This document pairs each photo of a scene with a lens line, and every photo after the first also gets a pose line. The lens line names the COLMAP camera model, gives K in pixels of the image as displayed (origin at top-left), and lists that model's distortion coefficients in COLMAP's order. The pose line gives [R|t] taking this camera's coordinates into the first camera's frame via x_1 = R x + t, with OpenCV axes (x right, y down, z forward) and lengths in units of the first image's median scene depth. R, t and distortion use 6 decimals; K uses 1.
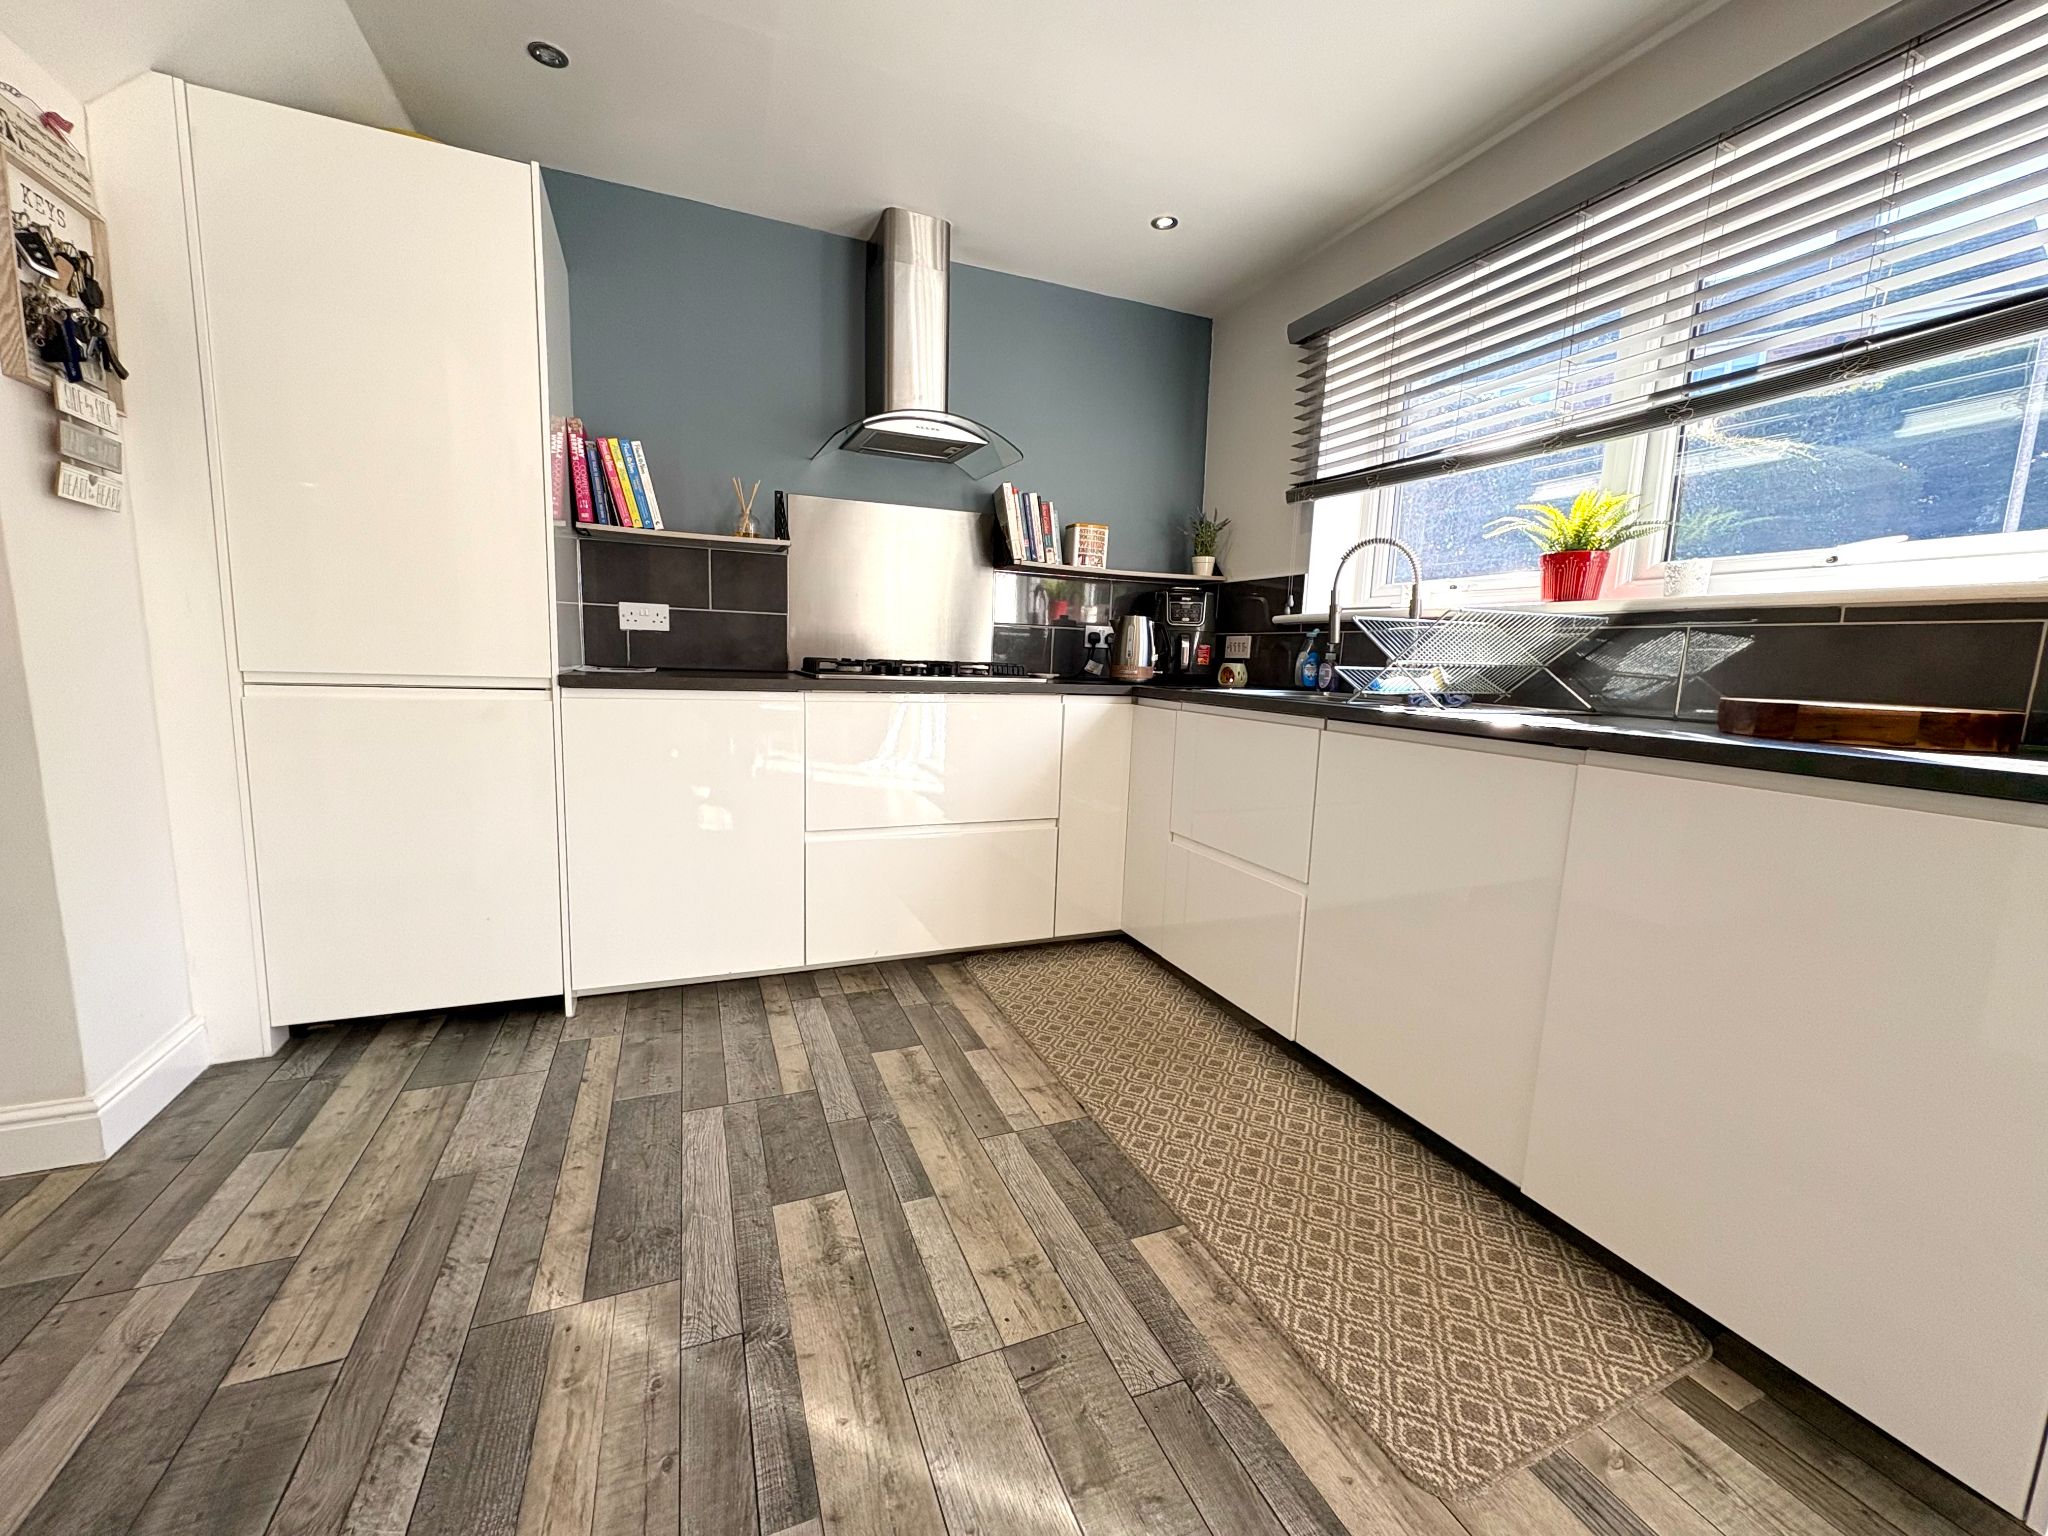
lens RADIAL K [[816.8, 0, 1028.8], [0, 816.8, 772.9], [0, 0, 1]] dist [0.001601, -0.000058]
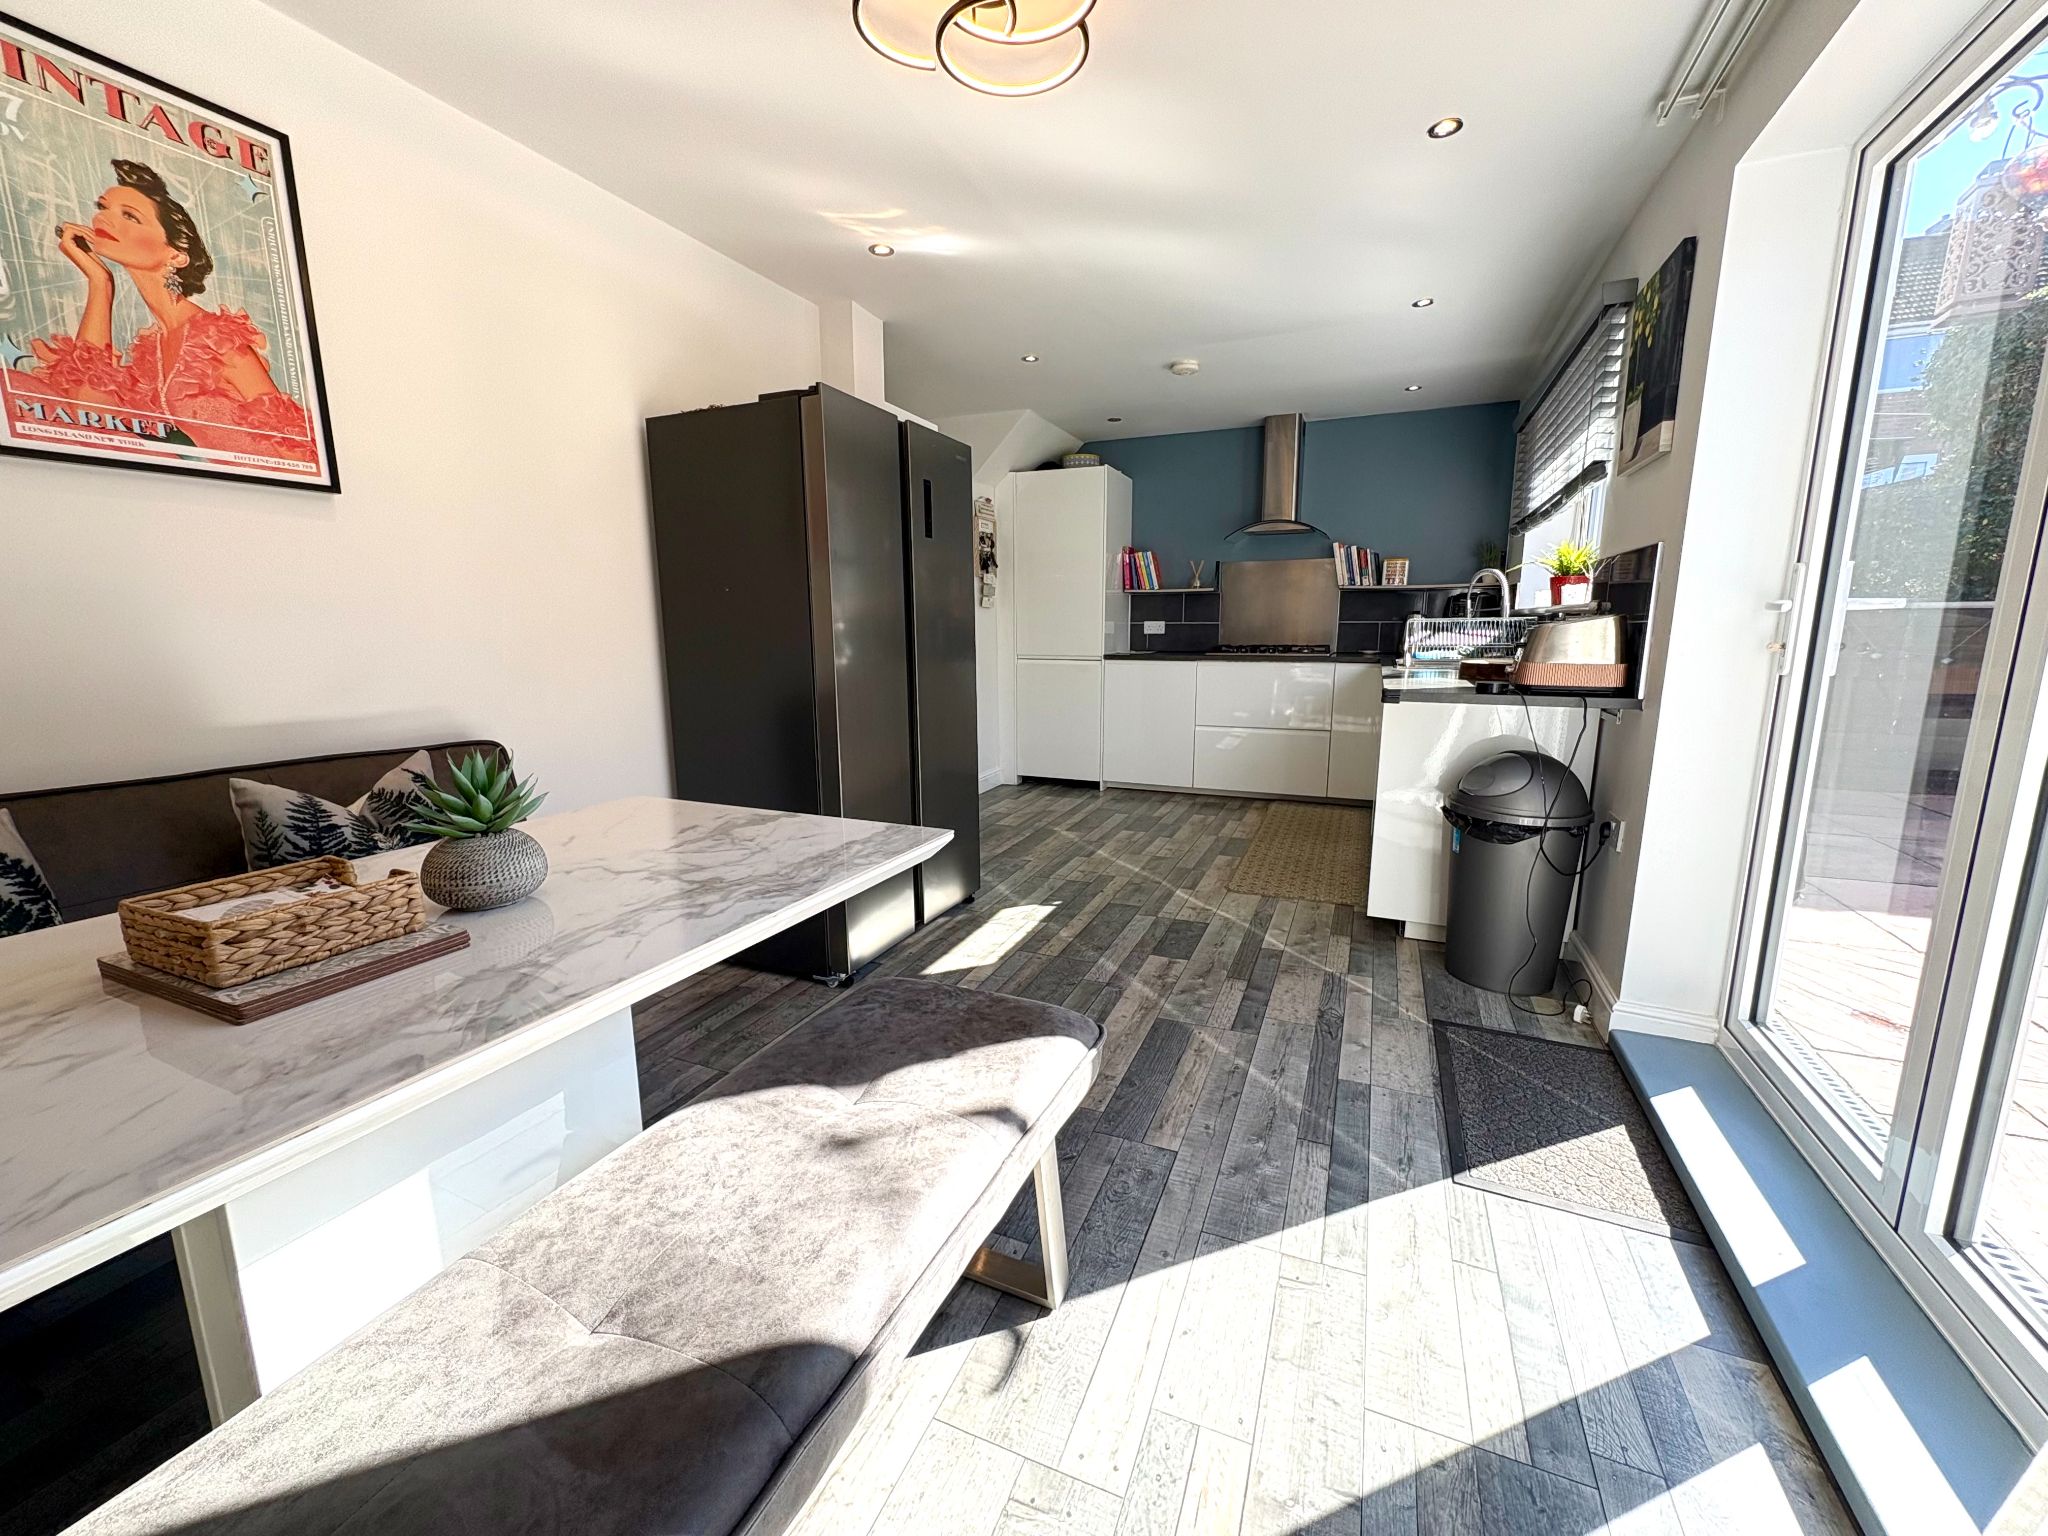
lens RADIAL K [[816.8, 0, 1026.3], [0, 816.8, 771.4], [0, 0, 1]] dist [0.001601, -0.000058]
pose [[0.701271, 0.090518, -0.707125, 1.137084], [-0.074073, 0.995789, 0.054009, 0.129841], [0.709036, 0.014503, 0.705023, -1.012407]]
